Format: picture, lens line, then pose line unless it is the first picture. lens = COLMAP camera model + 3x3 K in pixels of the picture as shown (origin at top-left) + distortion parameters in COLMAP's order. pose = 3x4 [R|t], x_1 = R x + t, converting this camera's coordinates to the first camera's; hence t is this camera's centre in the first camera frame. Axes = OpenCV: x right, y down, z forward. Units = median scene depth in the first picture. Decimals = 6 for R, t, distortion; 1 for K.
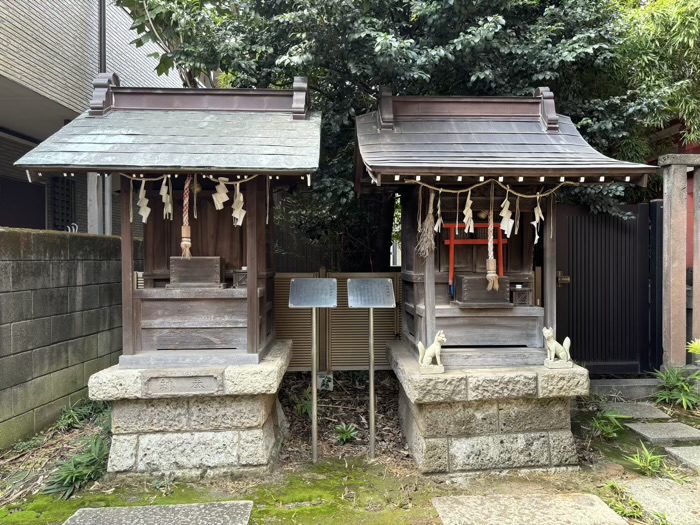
lens RADIAL K [[527.9, 0, 352.3], [0, 527.9, 261.7], [0, 0, 1]] dist [0.041183, -0.033997]
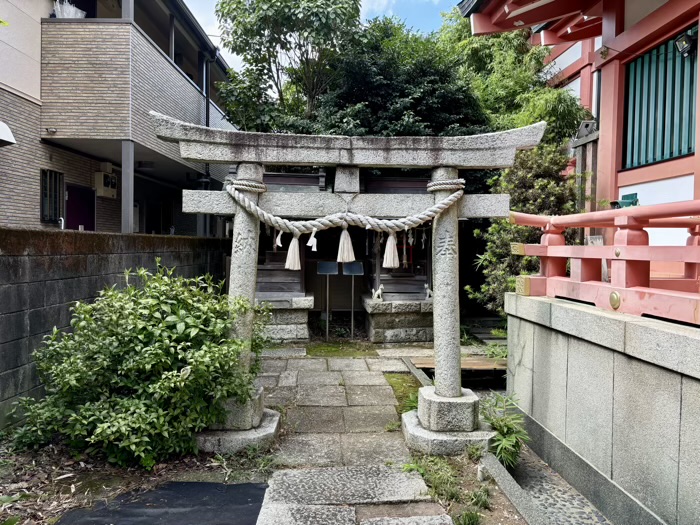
lens RADIAL K [[527.9, 0, 348.8], [0, 527.9, 262.3], [0, 0, 1]] dist [0.041183, -0.033997]
pose [[0.999111, 0.017591, 0.038317, -0.075039], [-0.018456, 0.999580, 0.022358, -0.020080], [-0.037908, -0.023046, 0.999015, -1.373541]]
